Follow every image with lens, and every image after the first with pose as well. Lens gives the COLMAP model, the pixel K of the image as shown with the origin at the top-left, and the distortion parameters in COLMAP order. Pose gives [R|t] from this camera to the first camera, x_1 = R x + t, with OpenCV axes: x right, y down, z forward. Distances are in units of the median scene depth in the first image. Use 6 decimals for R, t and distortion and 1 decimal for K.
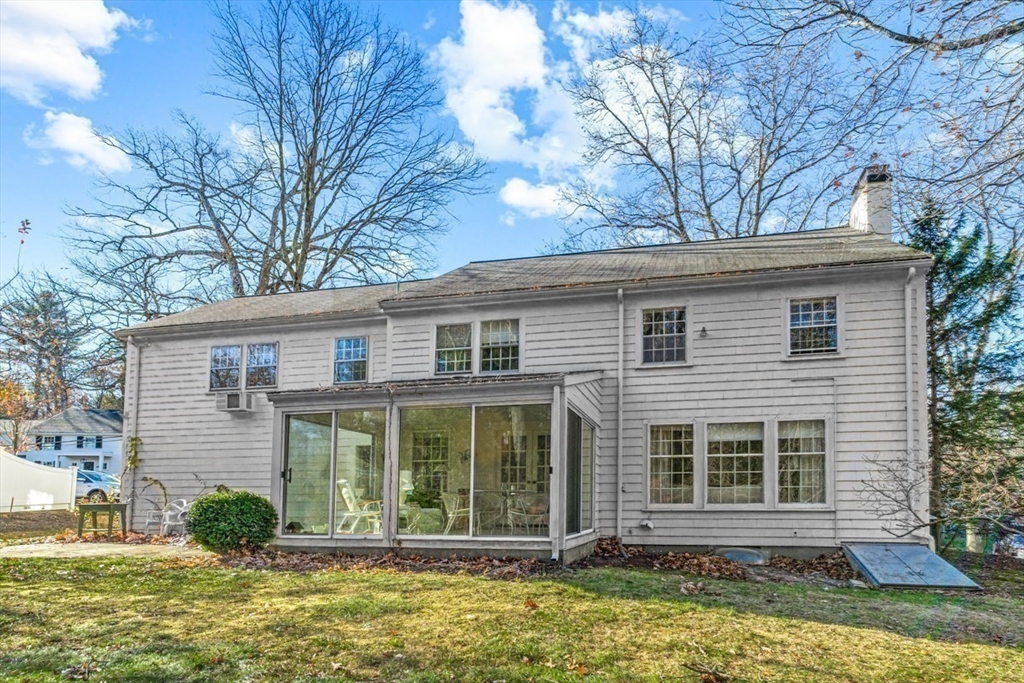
lens RADIAL K [[469.0, 0, 514.1], [0, 469.0, 397.6], [0, 0, 1]] dist [0.004951, 0.000315]
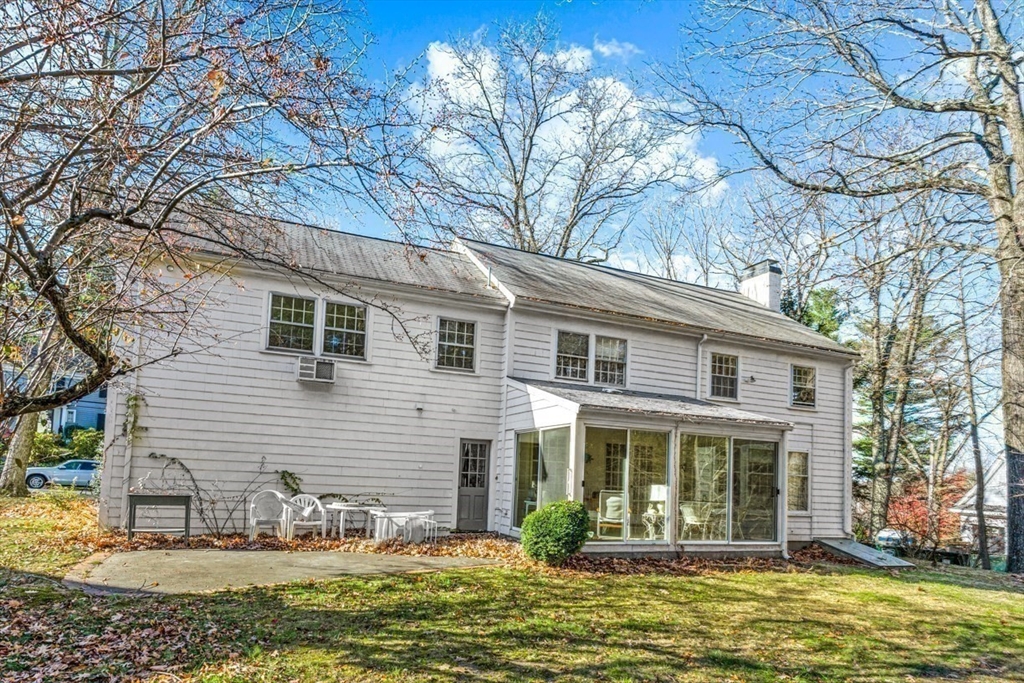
lens RADIAL K [[532.7, 0, 512.0], [0, 532.7, 340.9], [0, 0, 1]] dist [0.002141, 0.000466]
pose [[0.849864, 0.170318, 0.498722, -0.871745], [-0.154423, 0.985280, -0.073332, -0.028299], [-0.503870, -0.014692, 0.863654, 0.029143]]
